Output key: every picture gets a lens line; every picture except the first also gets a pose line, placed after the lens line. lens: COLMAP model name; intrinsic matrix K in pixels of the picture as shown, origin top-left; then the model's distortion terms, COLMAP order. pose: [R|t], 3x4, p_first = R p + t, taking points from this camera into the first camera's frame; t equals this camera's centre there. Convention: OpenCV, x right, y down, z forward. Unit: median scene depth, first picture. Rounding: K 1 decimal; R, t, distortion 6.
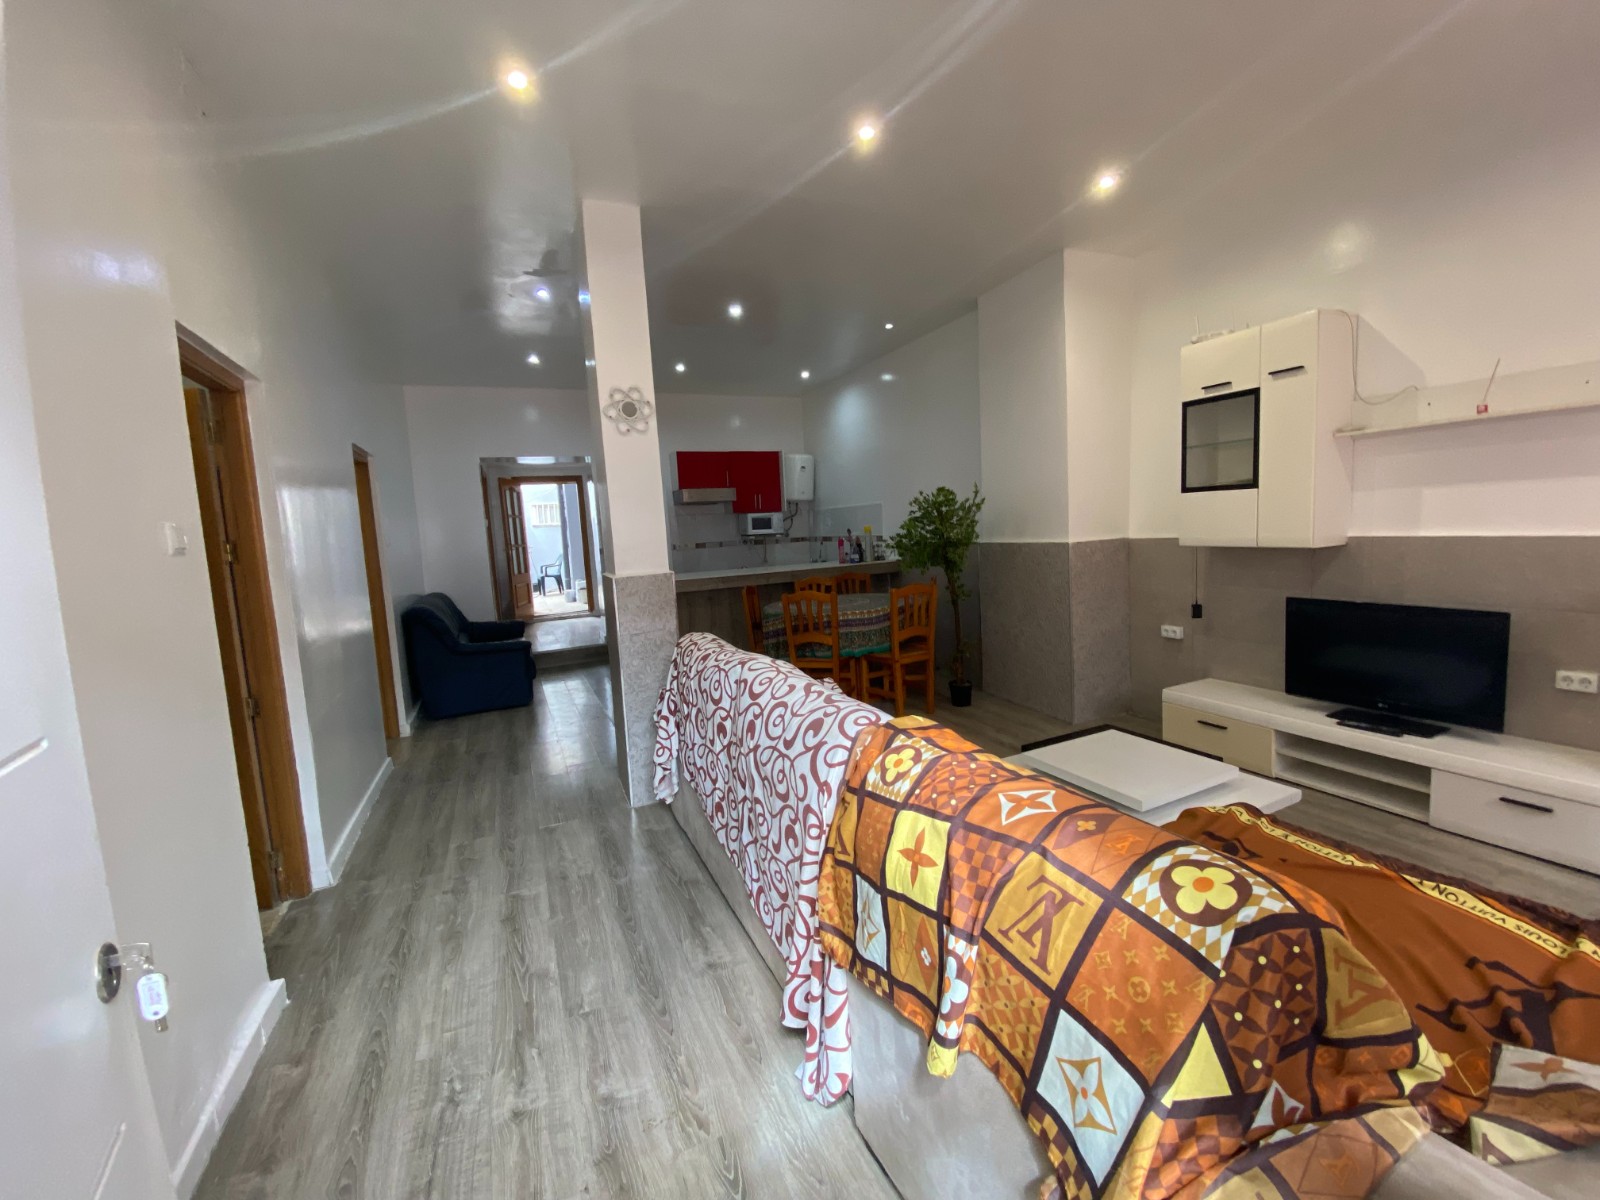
lens RADIAL K [[646.2, 0, 800.0], [0, 646.2, 600.0], [0, 0, 1]] dist [0.000197, 0.000001]
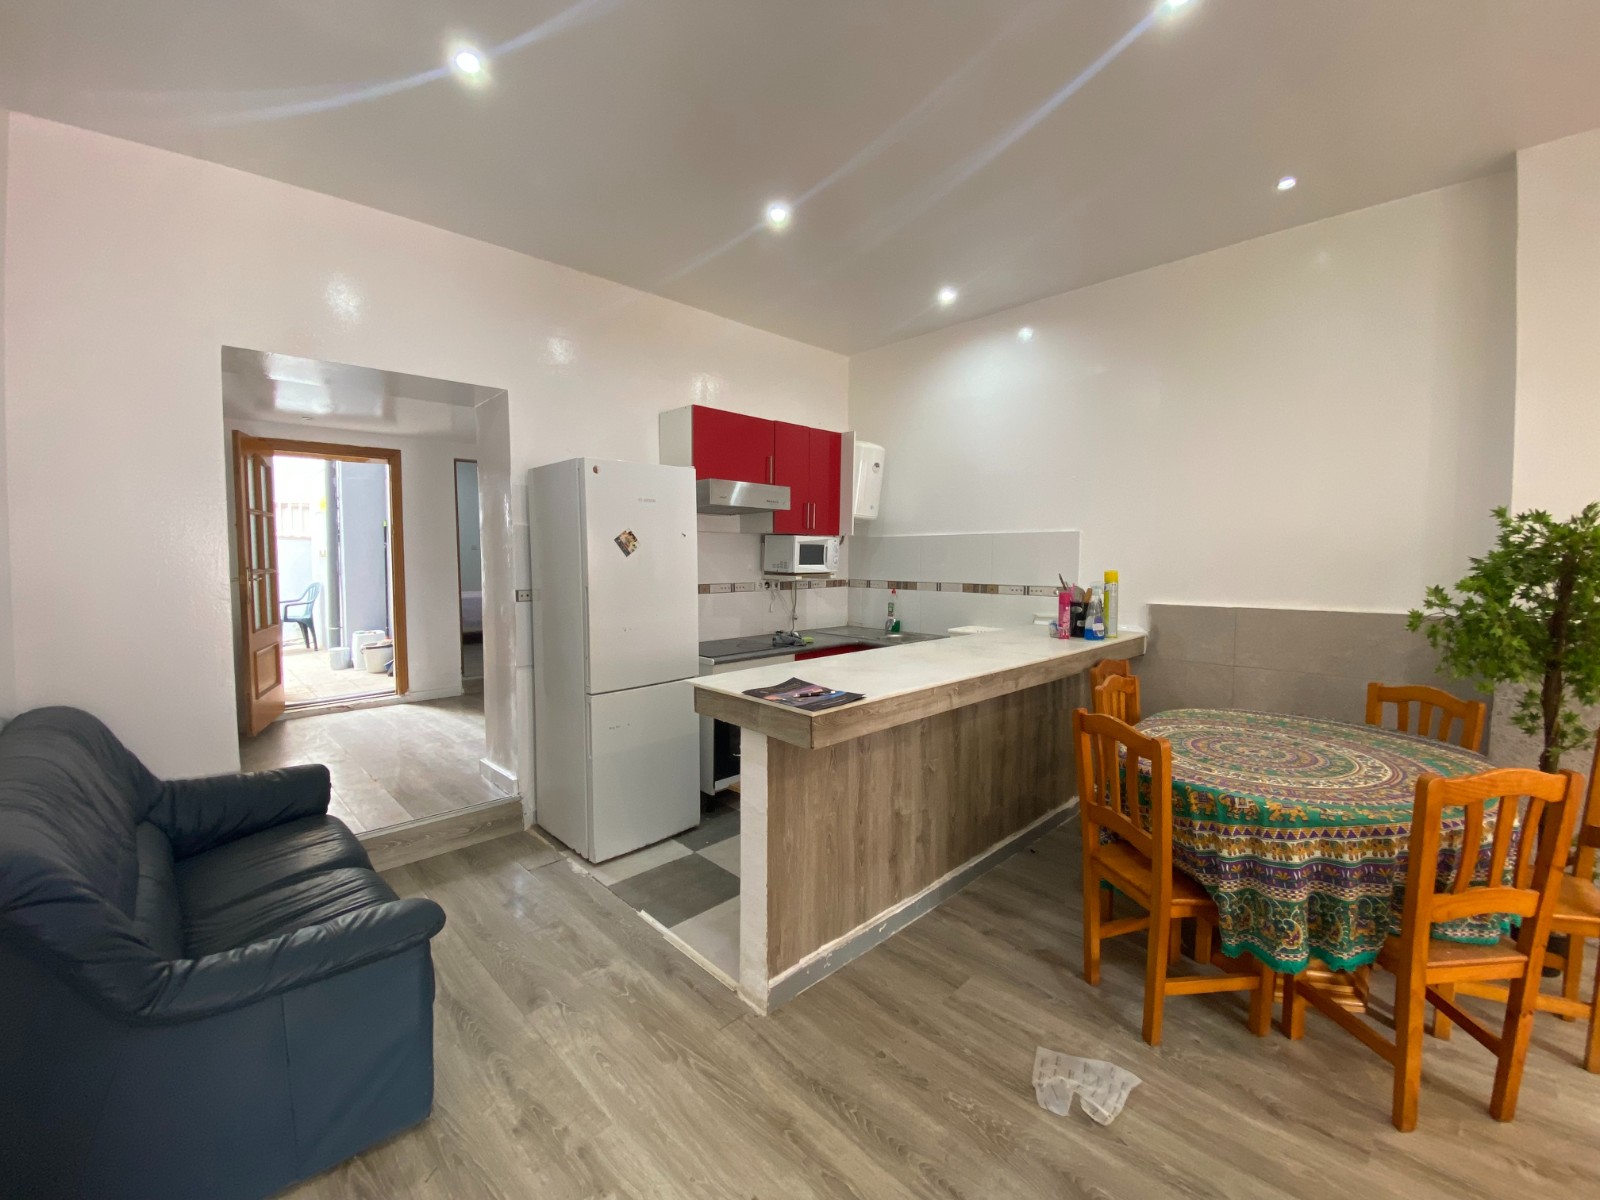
lens RADIAL K [[646.1, 0, 803.9], [0, 646.1, 587.2], [0, 0, 1]] dist [0.000073, -0.000014]
pose [[0.936616, 0.034303, 0.348674, -0.262944], [-0.007880, 0.997006, -0.076920, -0.044878], [-0.350269, 0.069297, 0.934082, 0.466529]]
